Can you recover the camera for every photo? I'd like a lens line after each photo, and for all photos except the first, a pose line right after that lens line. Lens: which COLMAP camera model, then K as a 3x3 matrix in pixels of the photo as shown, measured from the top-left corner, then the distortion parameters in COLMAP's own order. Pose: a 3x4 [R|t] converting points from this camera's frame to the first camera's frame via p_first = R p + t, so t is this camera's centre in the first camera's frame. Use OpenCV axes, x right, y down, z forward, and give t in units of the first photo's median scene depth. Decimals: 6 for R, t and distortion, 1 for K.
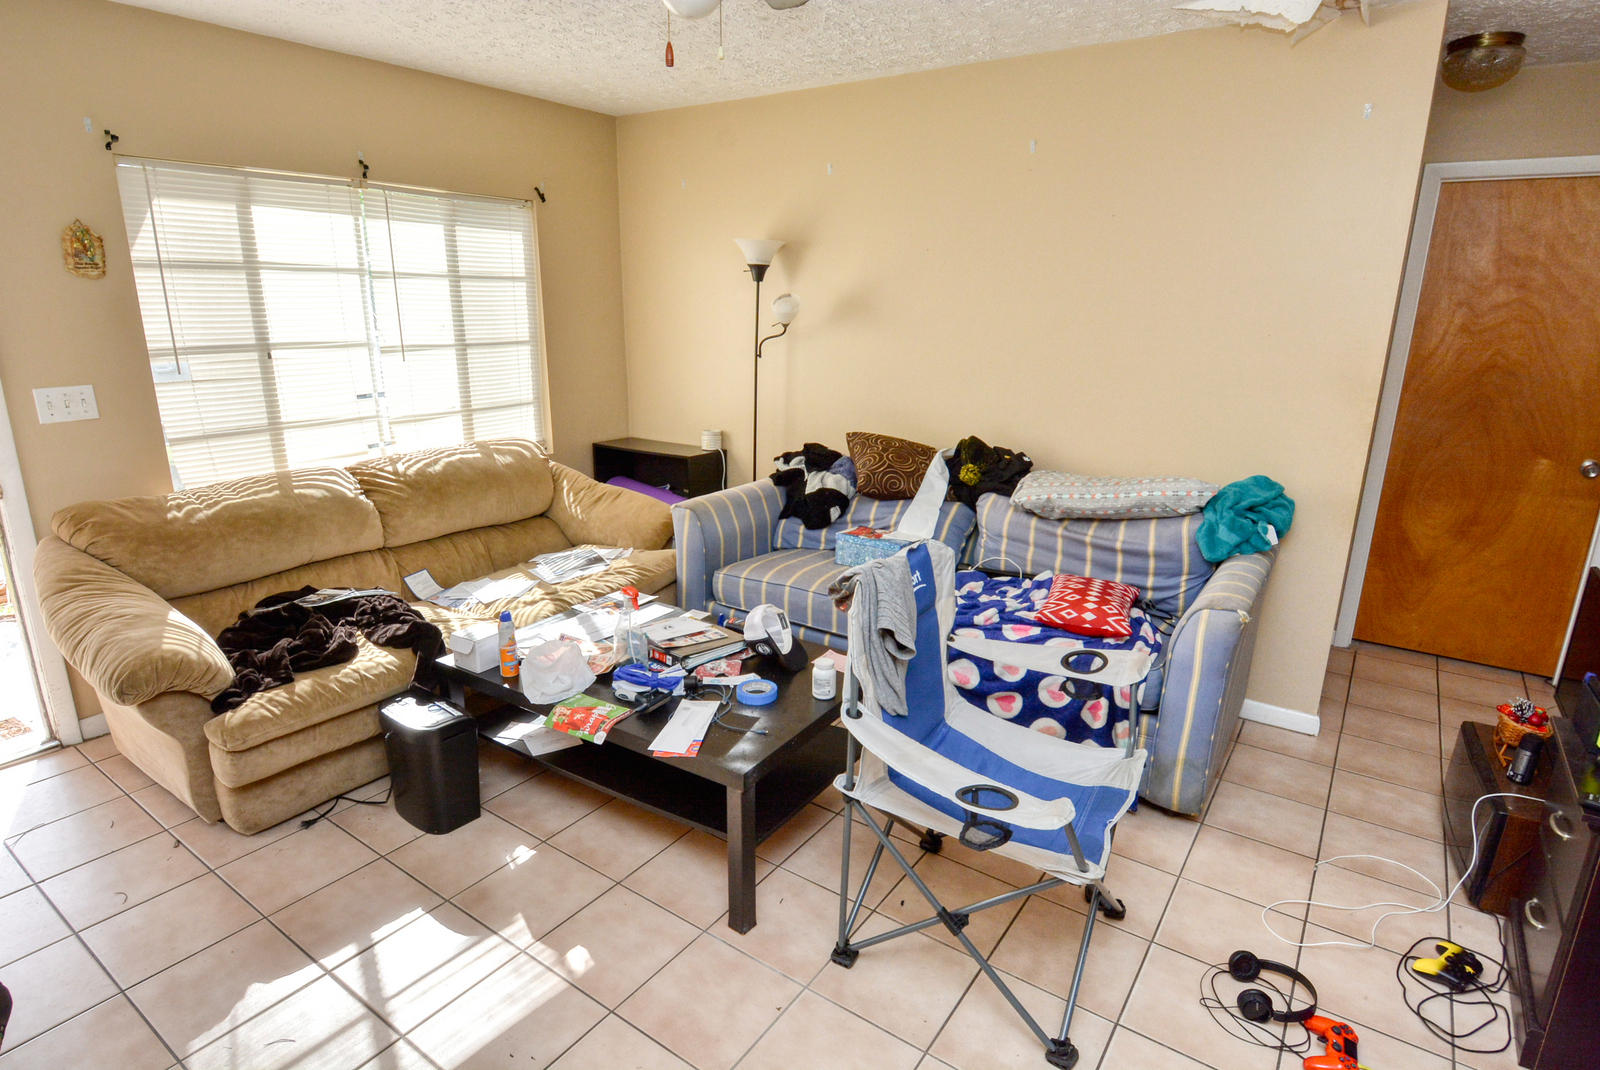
lens RADIAL K [[859.6, 0, 788.6], [0, 859.6, 536.3], [0, 0, 1]] dist [-0.001860, -0.001223]
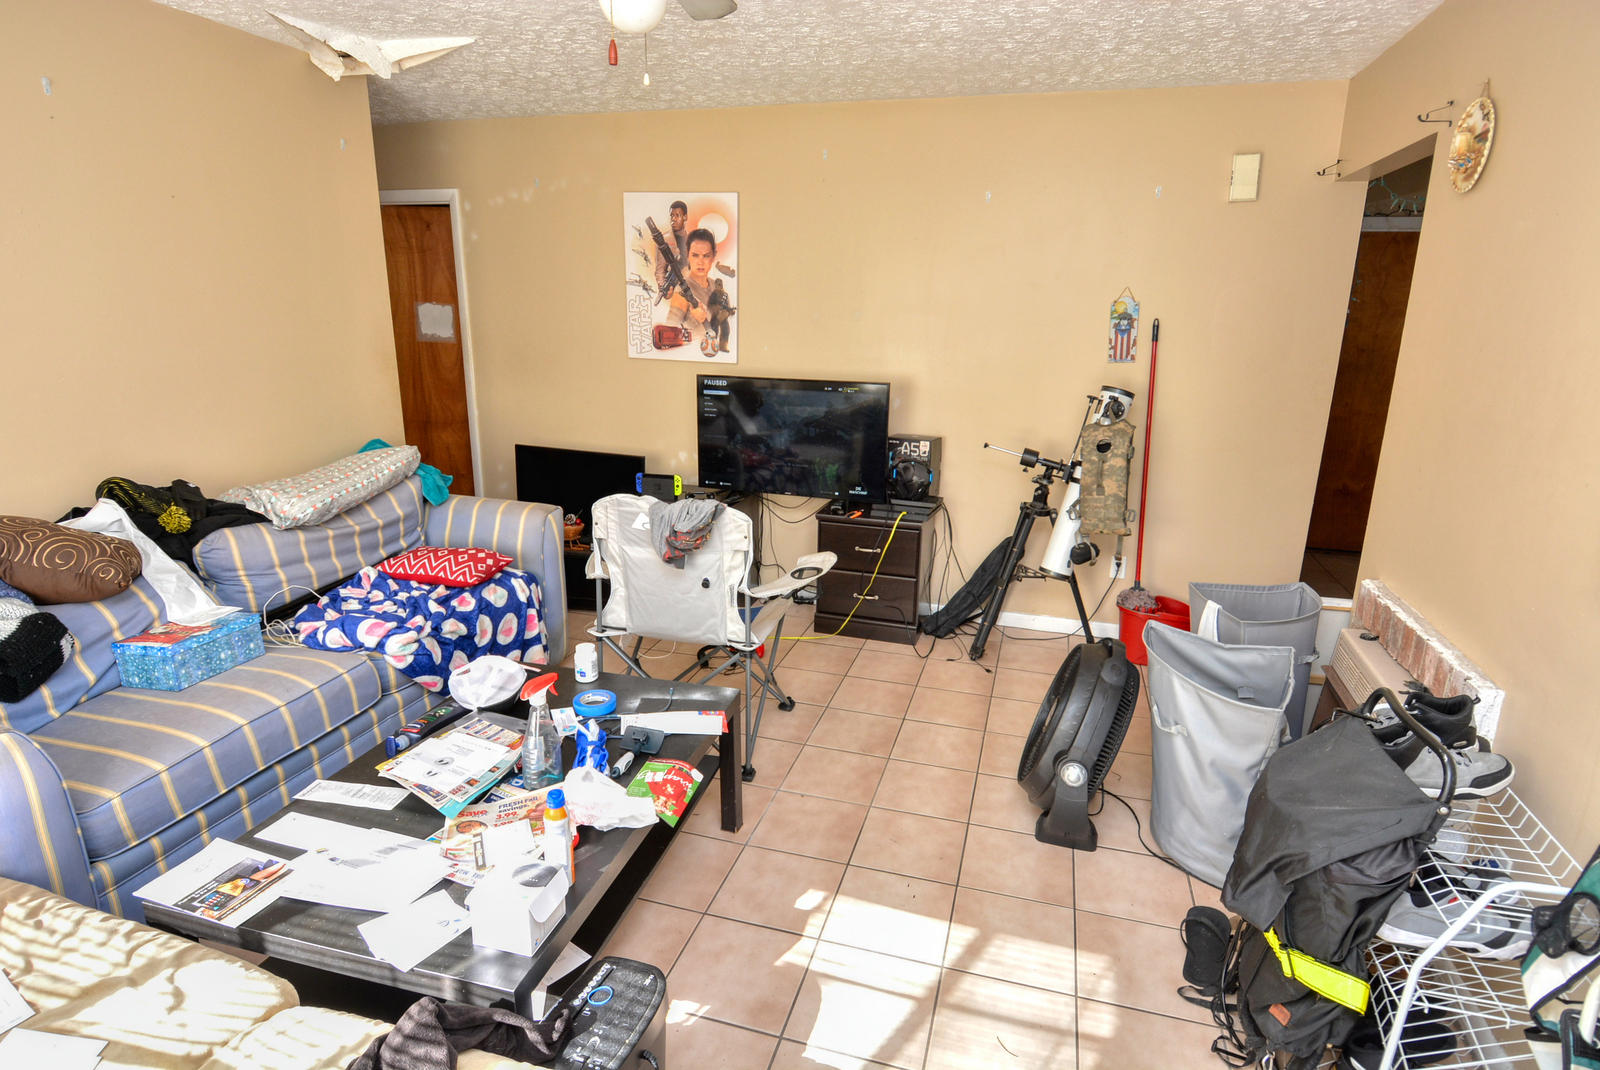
lens RADIAL K [[859.6, 0, 788.6], [0, 859.6, 536.3], [0, 0, 1]] dist [-0.001860, -0.001223]
pose [[-0.322477, -0.262212, 0.909535, -0.765440], [0.229728, 0.910460, 0.343929, -0.226033], [-0.918277, 0.319855, -0.233365, 0.766489]]
